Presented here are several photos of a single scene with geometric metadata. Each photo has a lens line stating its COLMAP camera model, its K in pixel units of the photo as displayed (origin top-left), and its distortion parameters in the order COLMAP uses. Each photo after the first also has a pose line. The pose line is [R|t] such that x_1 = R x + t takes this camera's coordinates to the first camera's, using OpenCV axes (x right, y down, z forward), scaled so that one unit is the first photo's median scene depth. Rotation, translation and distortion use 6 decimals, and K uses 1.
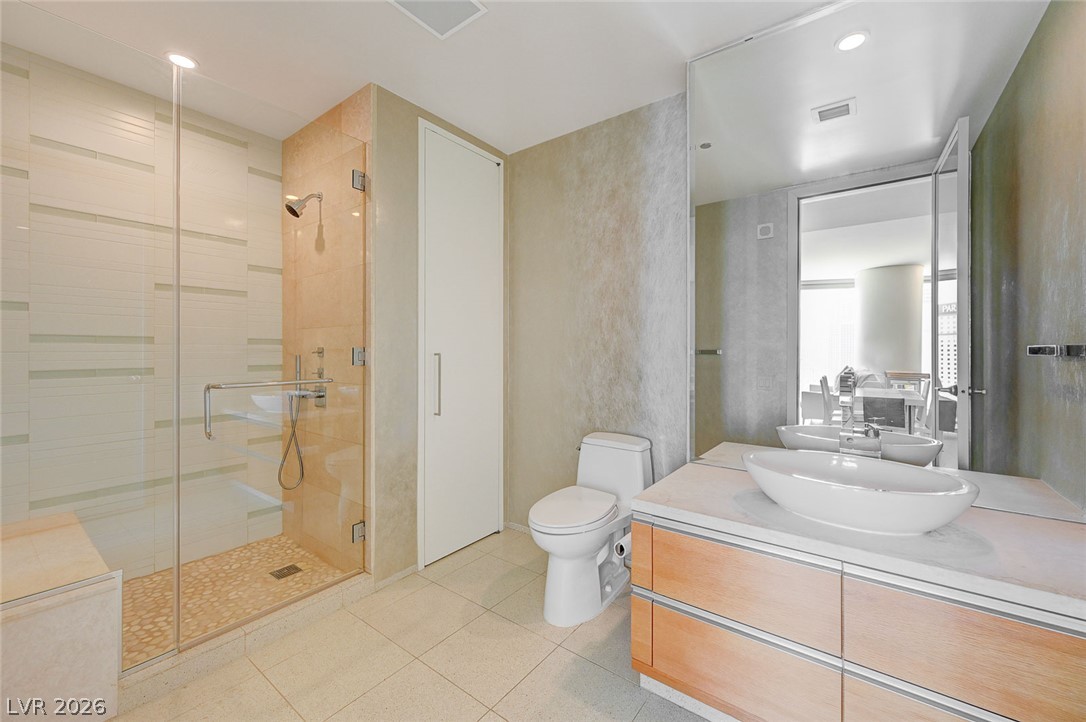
lens RADIAL K [[430.0, 0, 538.1], [0, 430.0, 350.5], [0, 0, 1]] dist [-0.000506, 0.000473]
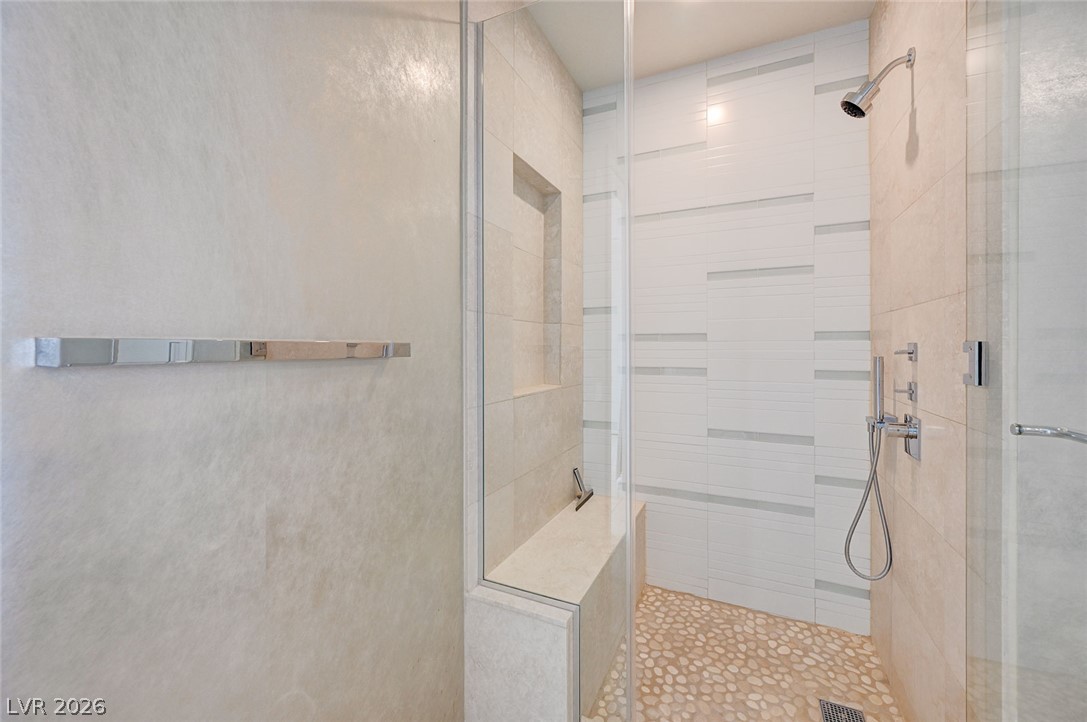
lens RADIAL K [[430.4, 0, 555.8], [0, 430.4, 348.1], [0, 0, 1]] dist [-0.000506, 0.000473]
pose [[0.220944, 0.000324, -0.975287, -0.087551], [-0.000994, 0.999999, 0.000107, -0.000503], [0.975286, 0.000946, 0.220944, 0.460651]]
